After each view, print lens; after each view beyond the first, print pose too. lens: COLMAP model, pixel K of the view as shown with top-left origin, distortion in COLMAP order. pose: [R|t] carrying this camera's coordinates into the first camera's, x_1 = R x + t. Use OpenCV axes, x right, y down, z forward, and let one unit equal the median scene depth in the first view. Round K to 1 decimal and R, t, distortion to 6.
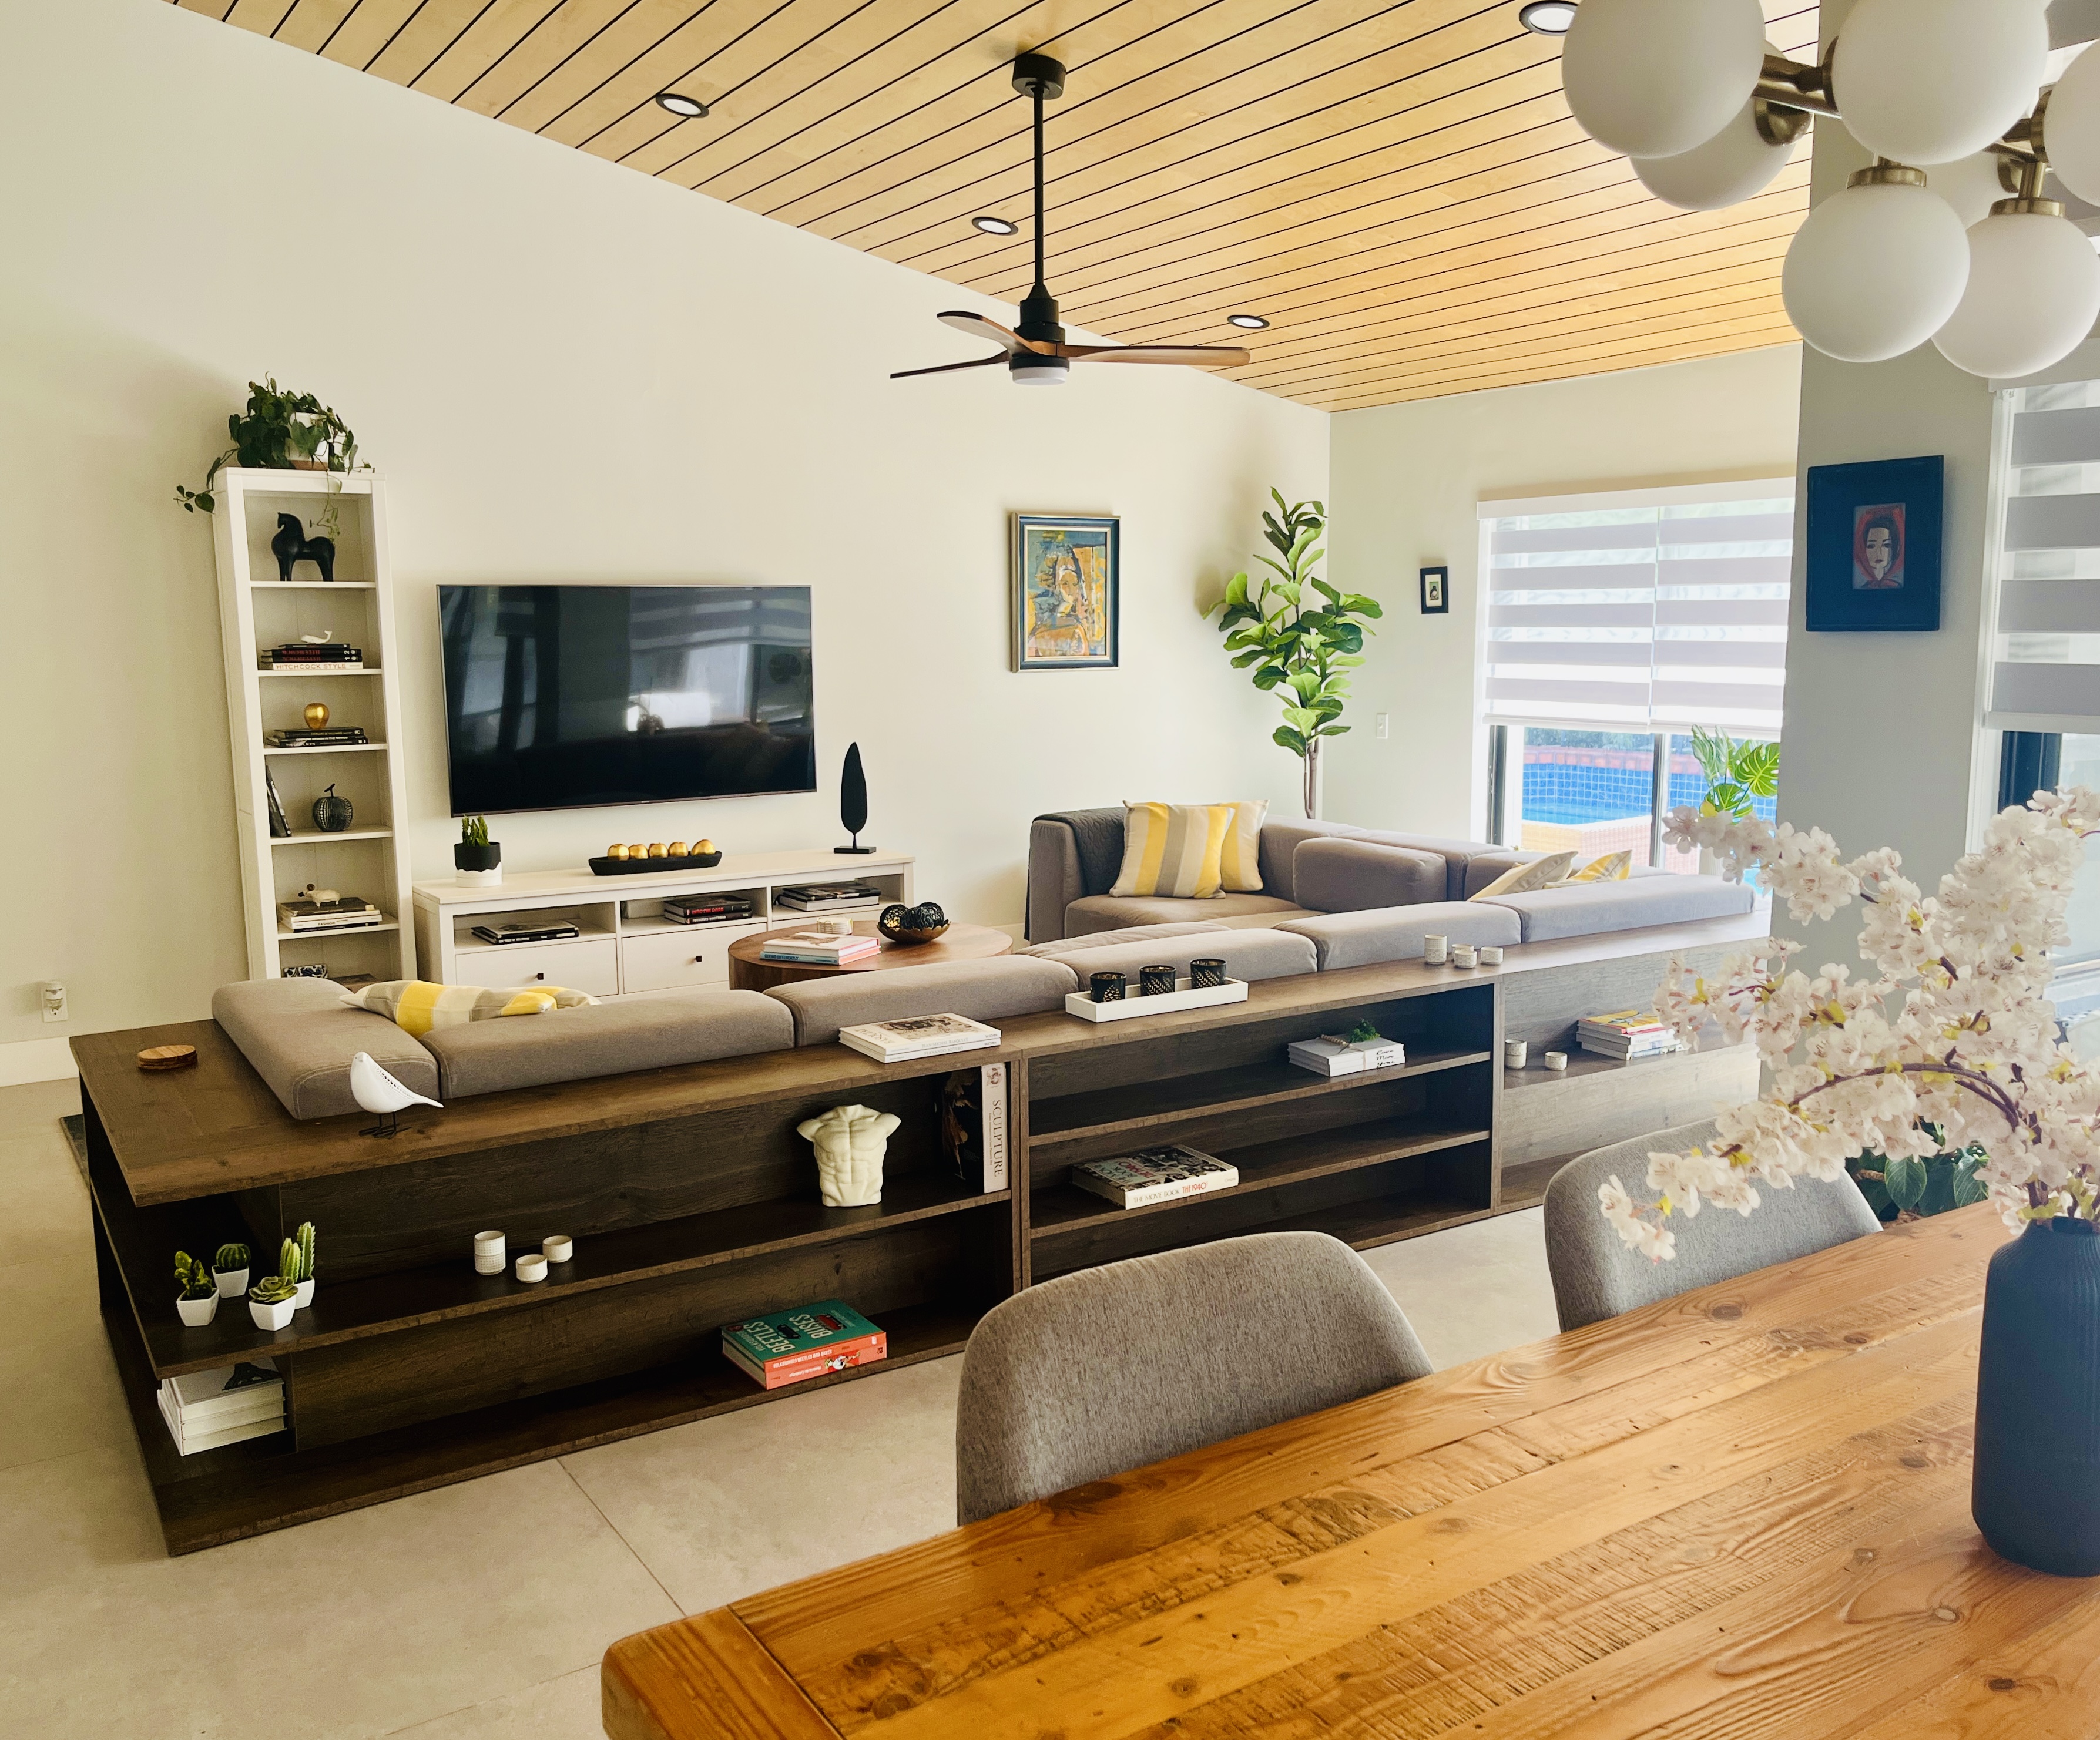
lens RADIAL K [[1797.8, 0, 1039.6], [0, 1797.8, 882.5], [0, 0, 1]] dist [0.028198, -0.004801]
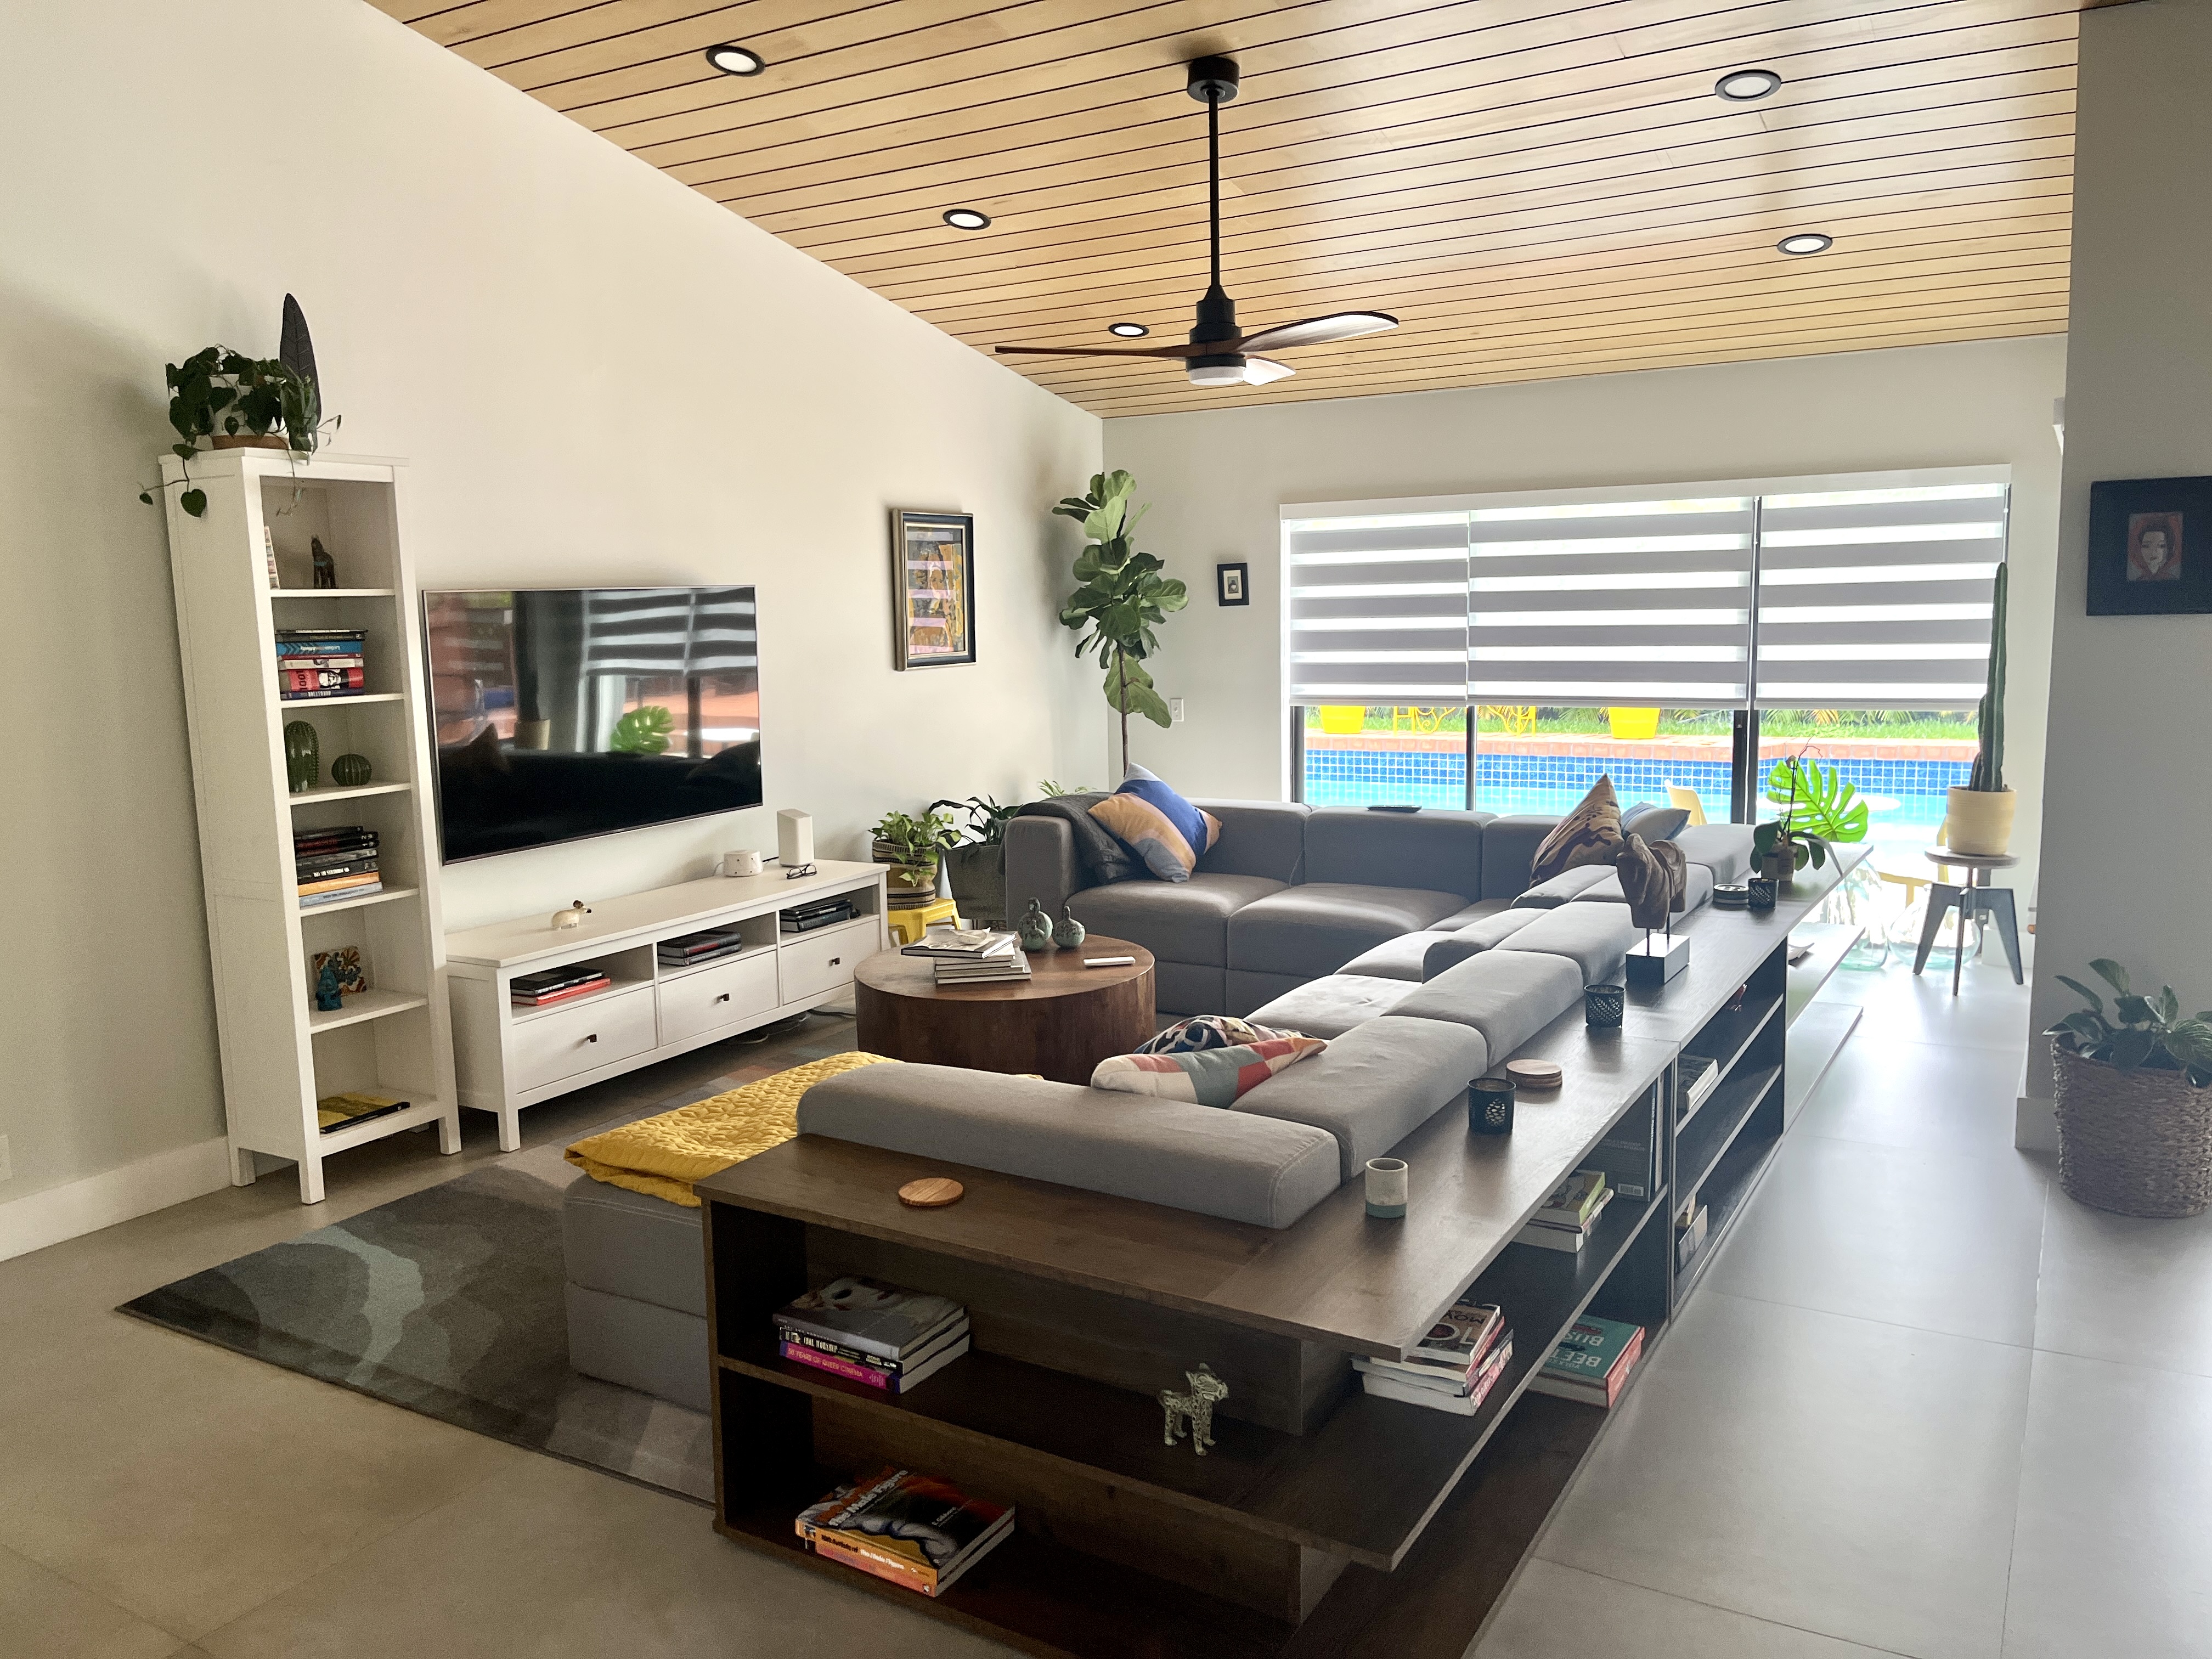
lens RADIAL K [[1685.8, 0, 1104.3], [0, 1685.8, 826.8], [0, 0, 1]] dist [0.069418, -0.071085]
pose [[0.898937, -0.072350, 0.432063, -0.439410], [0.079271, 0.996851, 0.001996, -0.034940], [-0.430847, 0.032456, 0.901841, 0.167402]]
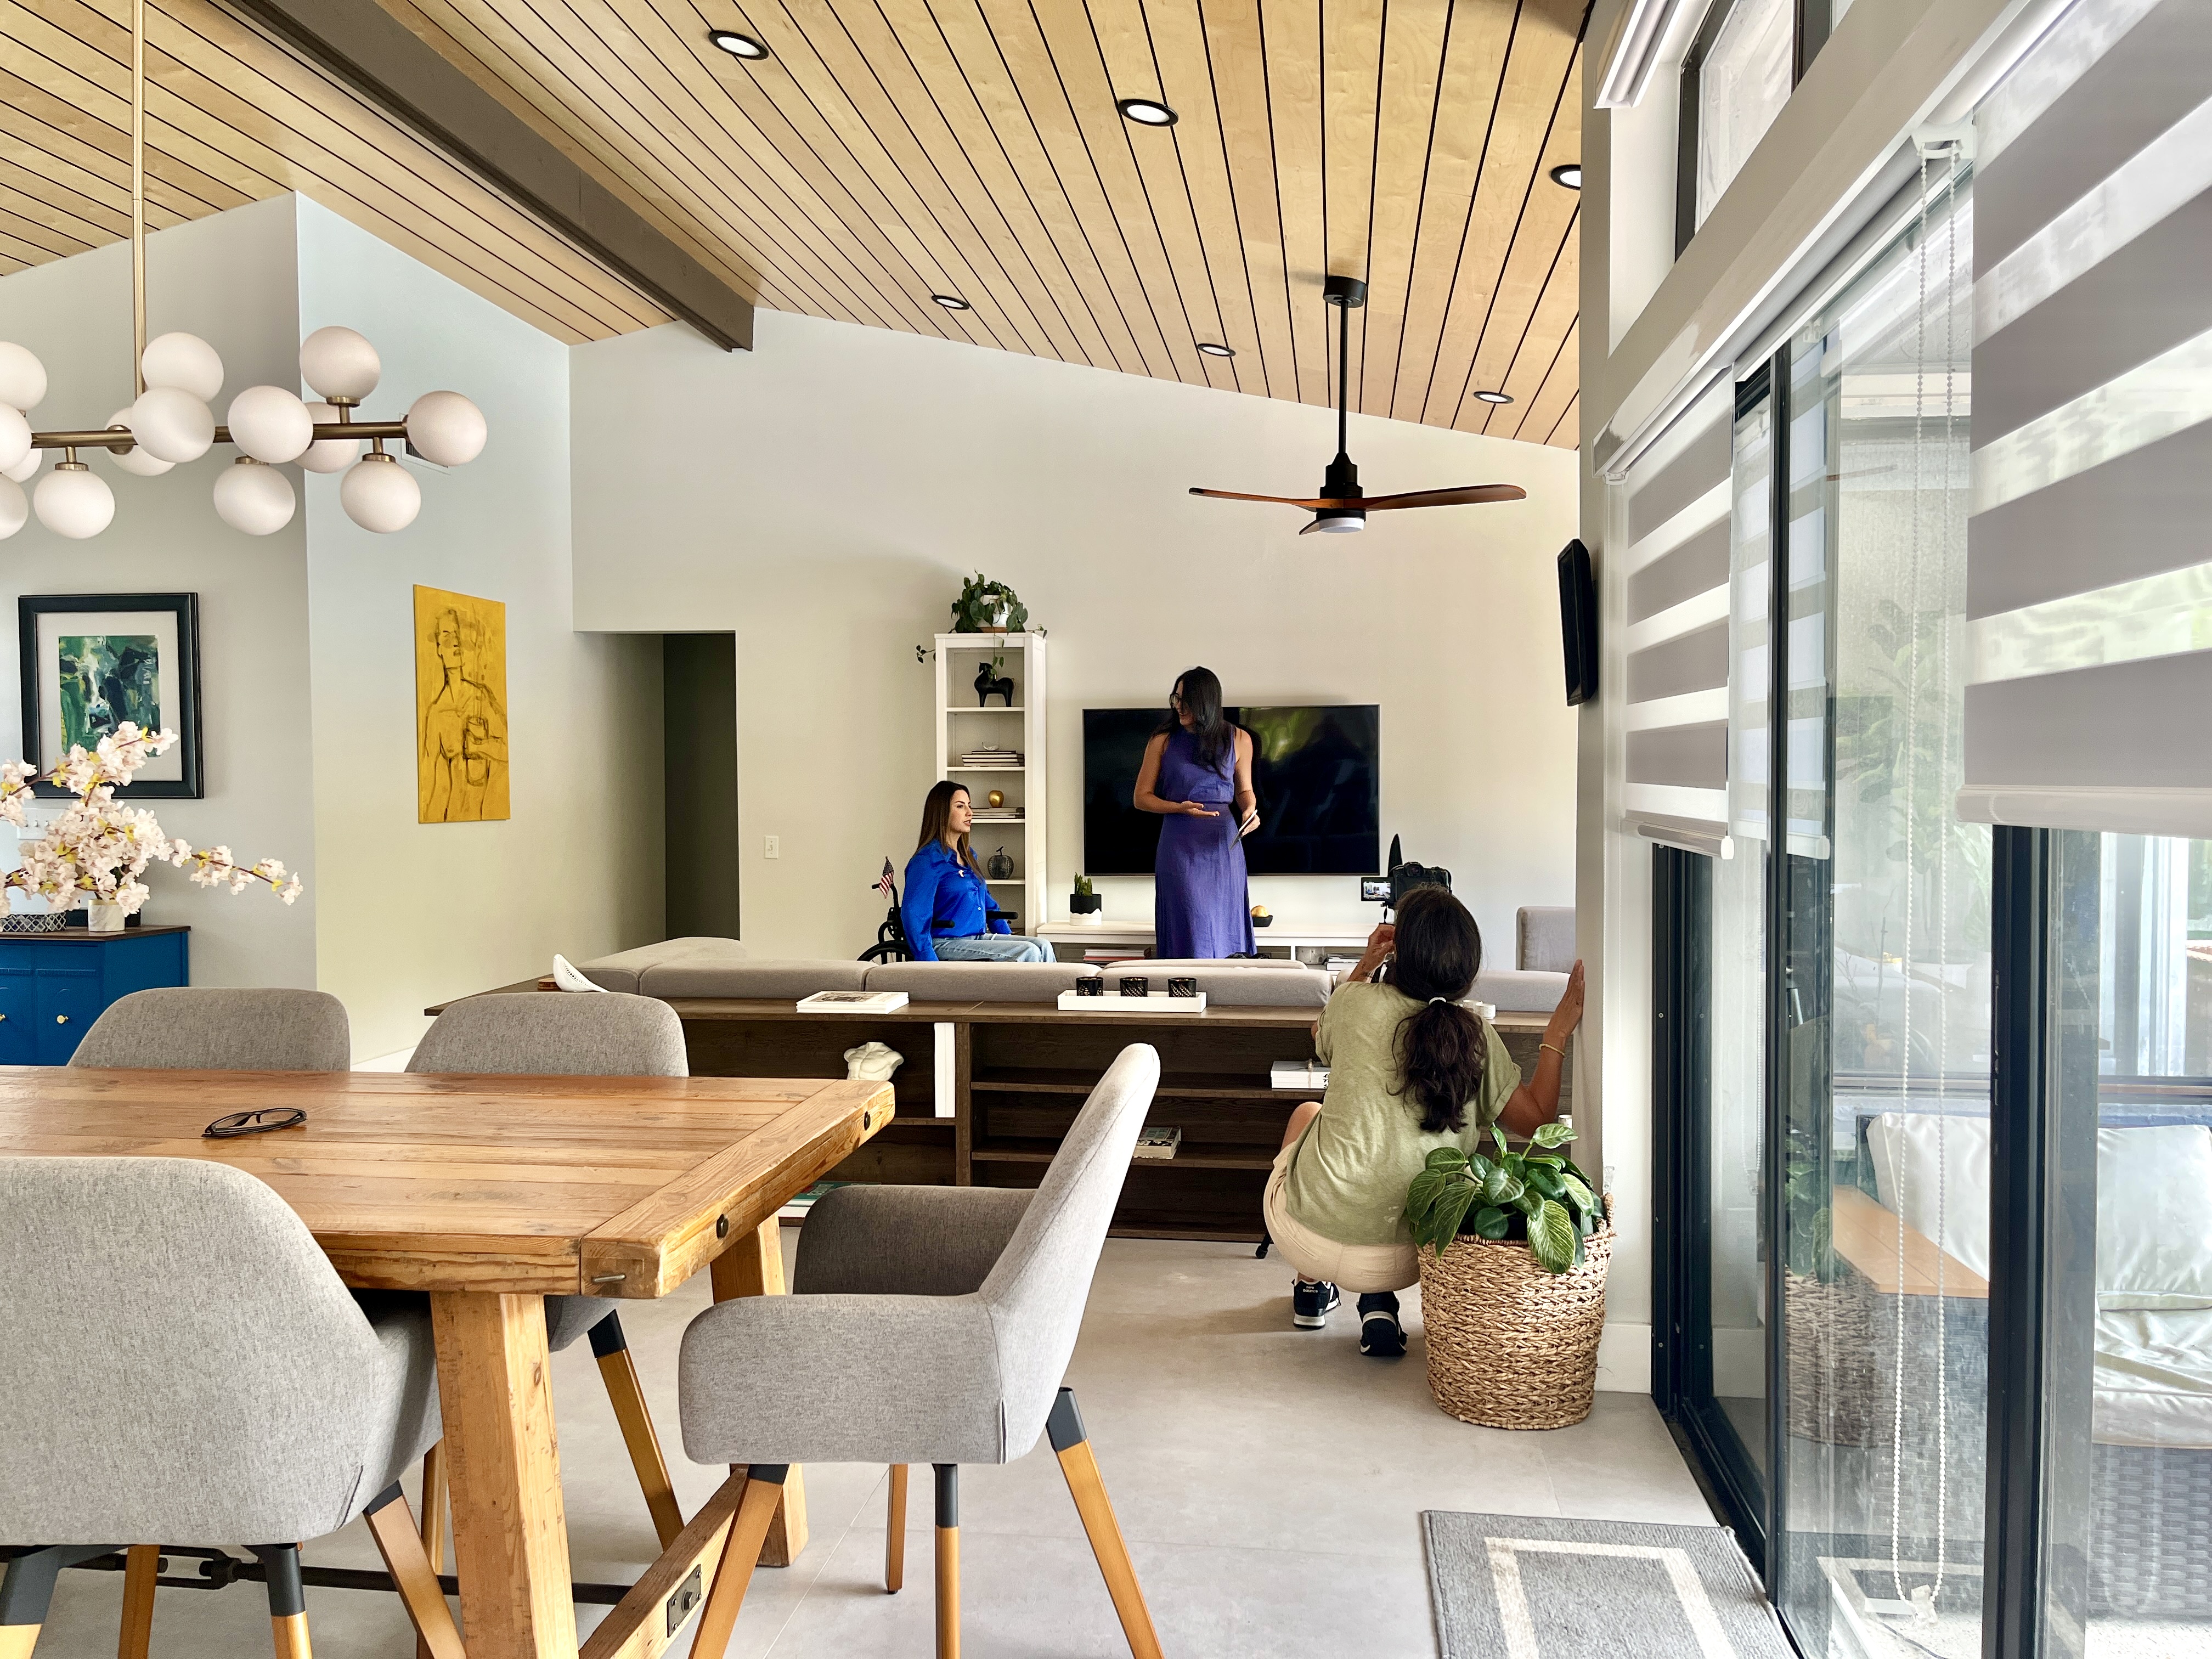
lens RADIAL K [[1685.8, 0, 1183.8], [0, 1685.8, 842.2], [0, 0, 1]] dist [0.069418, -0.071085]
pose [[0.761538, 0.032236, -0.647319, 0.615883], [-0.100989, 0.992465, -0.069384, 0.022163], [0.640204, 0.118211, 0.759055, 0.072934]]
